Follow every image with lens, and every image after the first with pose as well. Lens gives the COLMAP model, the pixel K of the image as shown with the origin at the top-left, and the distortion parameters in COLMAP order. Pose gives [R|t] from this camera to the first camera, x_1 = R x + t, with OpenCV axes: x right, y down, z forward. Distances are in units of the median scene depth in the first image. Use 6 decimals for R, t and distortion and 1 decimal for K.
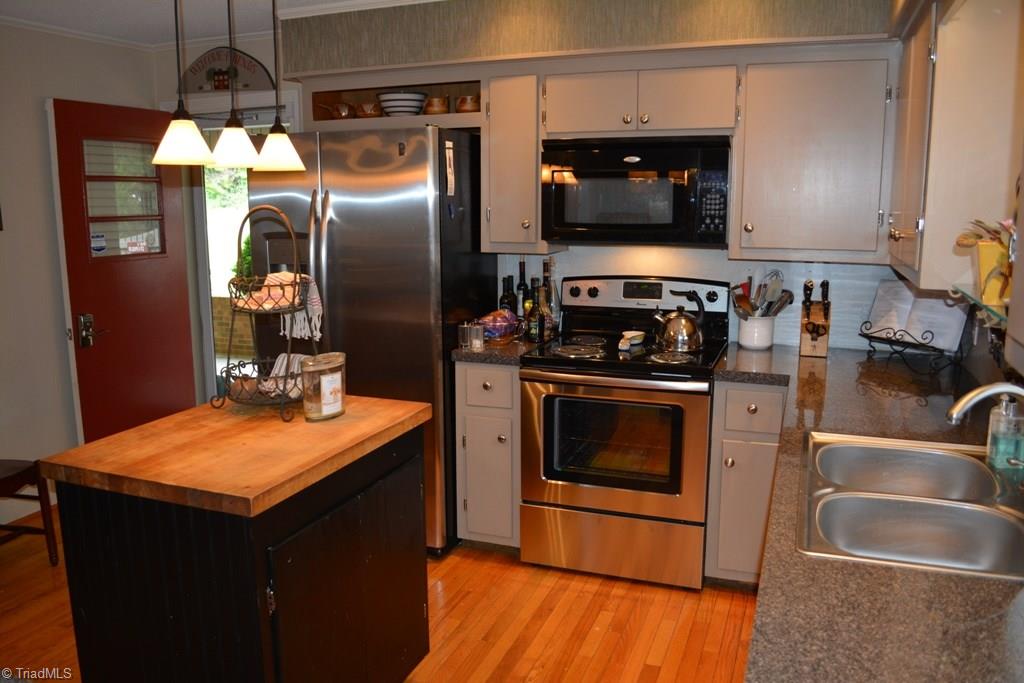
lens RADIAL K [[804.7, 0, 506.1], [0, 804.7, 343.5], [0, 0, 1]] dist [-0.087255, 0.017410]
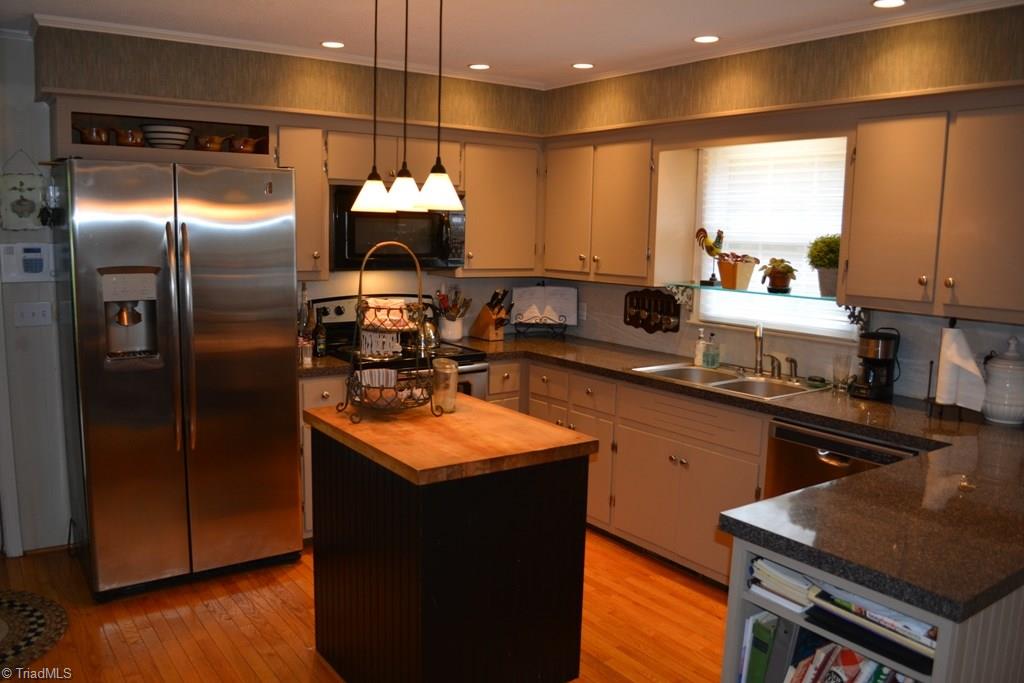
lens RADIAL K [[804.7, 0, 506.1], [0, 804.7, 343.5], [0, 0, 1]] dist [-0.087255, 0.017410]
pose [[0.546731, -0.100556, 0.831248, -0.840686], [0.124489, 0.991491, 0.038061, -0.032724], [-0.828002, 0.082672, 0.554597, 0.144904]]
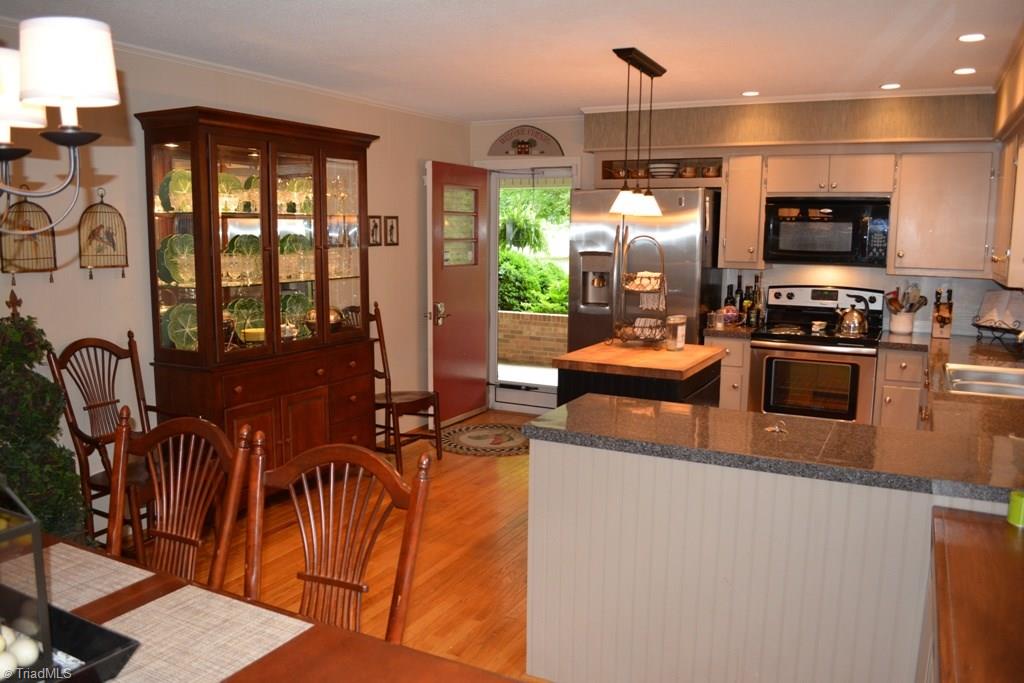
lens RADIAL K [[804.7, 0, 506.1], [0, 804.7, 343.5], [0, 0, 1]] dist [-0.087255, 0.017410]
pose [[0.993191, 0.029411, -0.112724, -0.279910], [-0.033626, 0.998798, -0.035671, 0.108039], [0.111540, 0.039219, 0.992986, -0.607182]]
